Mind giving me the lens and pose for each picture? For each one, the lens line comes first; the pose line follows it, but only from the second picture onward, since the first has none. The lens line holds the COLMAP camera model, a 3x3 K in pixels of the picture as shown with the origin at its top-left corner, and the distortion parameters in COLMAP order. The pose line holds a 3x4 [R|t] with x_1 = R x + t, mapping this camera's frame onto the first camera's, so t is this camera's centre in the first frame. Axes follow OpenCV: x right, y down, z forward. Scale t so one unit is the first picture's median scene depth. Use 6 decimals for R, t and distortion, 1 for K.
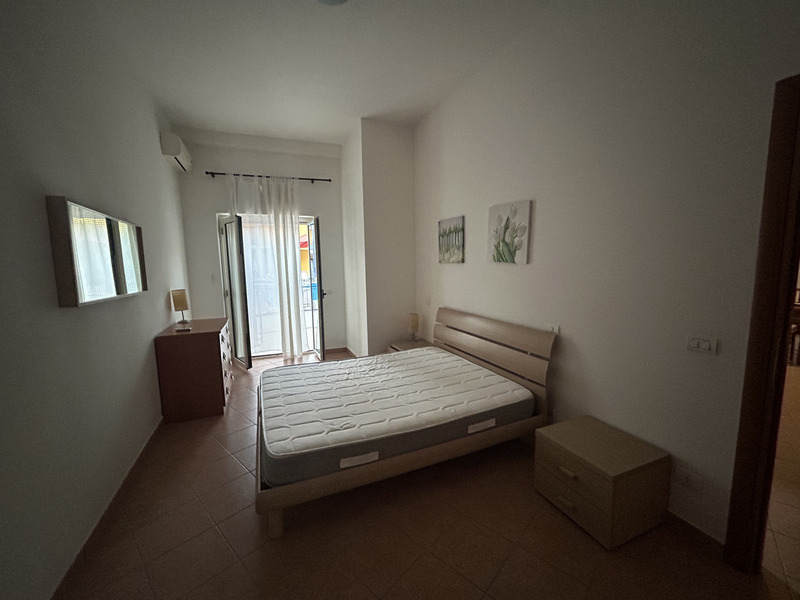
lens RADIAL K [[323.5, 0, 397.9], [0, 323.5, 296.8], [0, 0, 1]] dist [-0.001076, 0.000287]
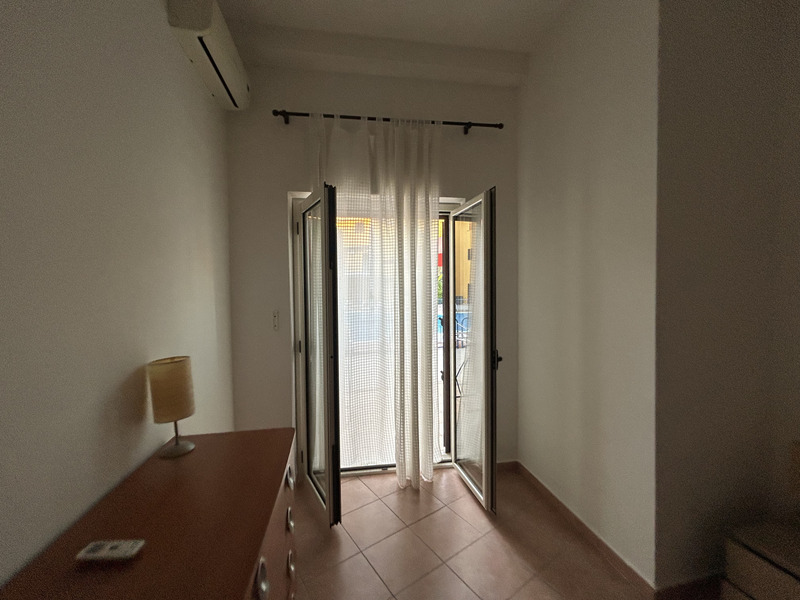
lens RADIAL K [[323.5, 0, 401.0], [0, 323.5, 301.4], [0, 0, 1]] dist [-0.001076, 0.000287]
pose [[0.980148, 0.013564, -0.197803, -0.275232], [-0.029150, 0.996674, -0.076098, -0.050386], [0.196113, 0.080353, 0.977283, 0.533658]]
